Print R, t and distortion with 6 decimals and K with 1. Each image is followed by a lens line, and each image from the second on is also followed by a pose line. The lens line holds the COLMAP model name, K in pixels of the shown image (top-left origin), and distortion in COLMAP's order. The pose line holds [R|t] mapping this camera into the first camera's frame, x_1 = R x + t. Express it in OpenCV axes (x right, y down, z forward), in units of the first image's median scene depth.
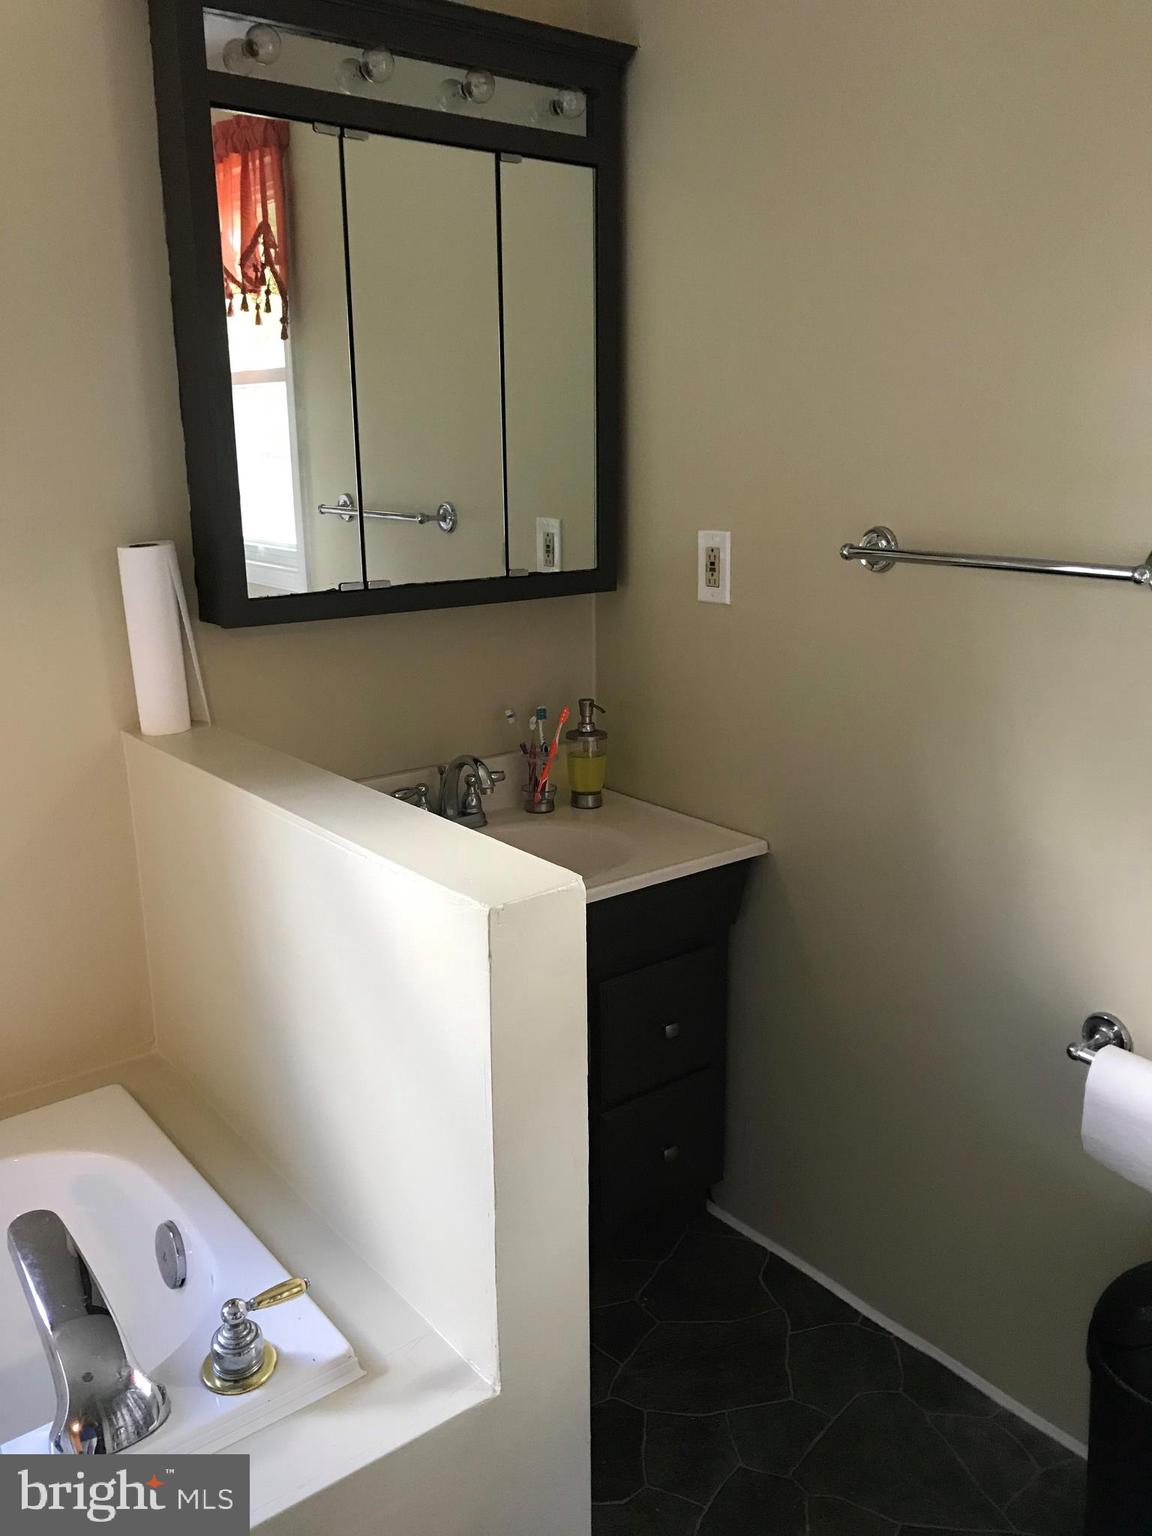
lens RADIAL K [[1247.2, 0, 576.0], [0, 1247.2, 768.0], [0, 0, 1]] dist [0.008334, -0.007313]
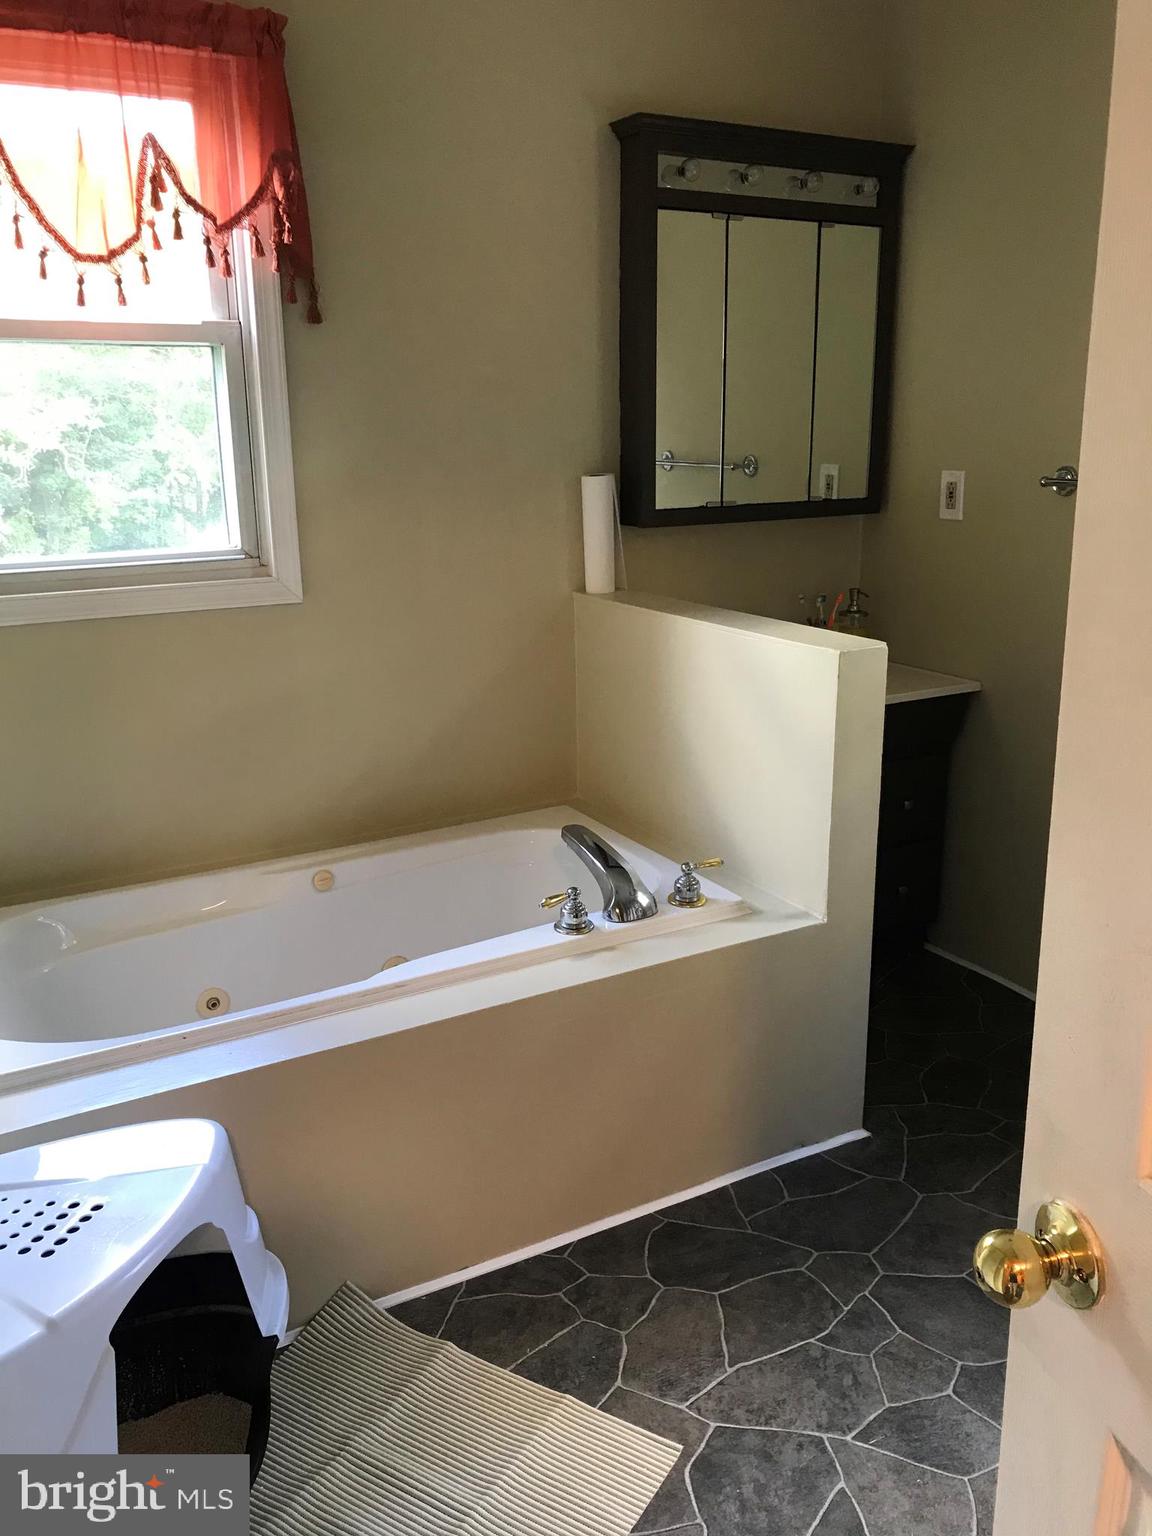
lens RADIAL K [[1247.2, 0, 576.0], [0, 1247.2, 768.0], [0, 0, 1]] dist [0.008334, -0.007313]
pose [[0.988639, 0.040977, -0.144613, -0.109786], [-0.037949, 0.999000, 0.023641, 0.153808], [0.145437, -0.017884, 0.989206, -0.576528]]
